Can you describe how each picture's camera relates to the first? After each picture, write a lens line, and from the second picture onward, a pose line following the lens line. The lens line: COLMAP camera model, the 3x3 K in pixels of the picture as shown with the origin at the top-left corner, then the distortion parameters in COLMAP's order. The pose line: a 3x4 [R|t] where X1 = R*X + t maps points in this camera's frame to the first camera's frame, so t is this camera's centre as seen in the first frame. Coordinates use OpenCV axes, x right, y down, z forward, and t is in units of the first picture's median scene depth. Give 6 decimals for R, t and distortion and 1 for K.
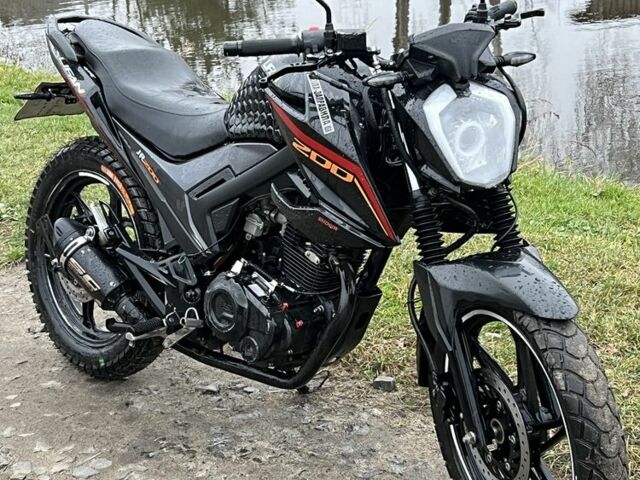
lens RADIAL K [[1294.7, 0, 320.0], [0, 1294.7, 240.0], [0, 0, 1]] dist [0.205527, -0.182876]
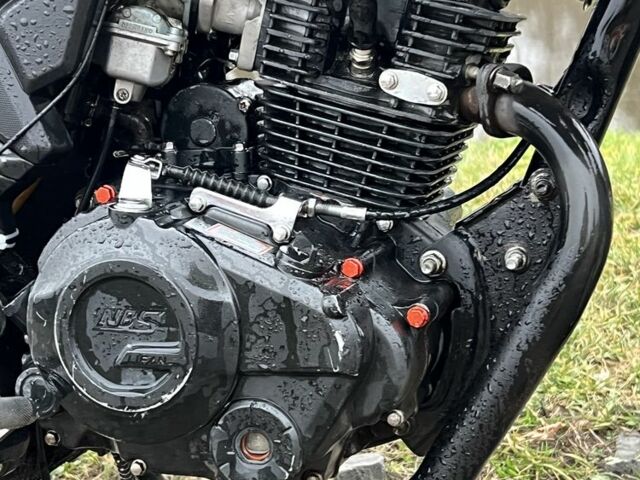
lens RADIAL K [[1294.7, 0, 320.0], [0, 1294.7, 240.0], [0, 0, 1]] dist [0.205527, -0.182876]
pose [[0.885501, -0.180378, 0.428197, -0.155747], [0.208705, 0.977780, -0.019707, 0.048074], [-0.415128, 0.106817, 0.903471, 0.726116]]
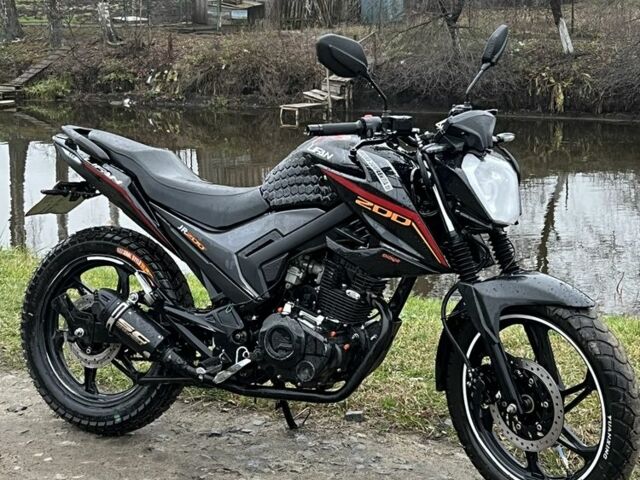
lens RADIAL K [[1294.7, 0, 320.0], [0, 1294.7, 240.0], [0, 0, 1]] dist [0.205527, -0.182876]
pose [[0.949406, -0.025384, 0.313024, -0.430498], [0.070550, 0.988491, -0.133819, 0.127514], [-0.306025, 0.149132, 0.940270, -0.208240]]
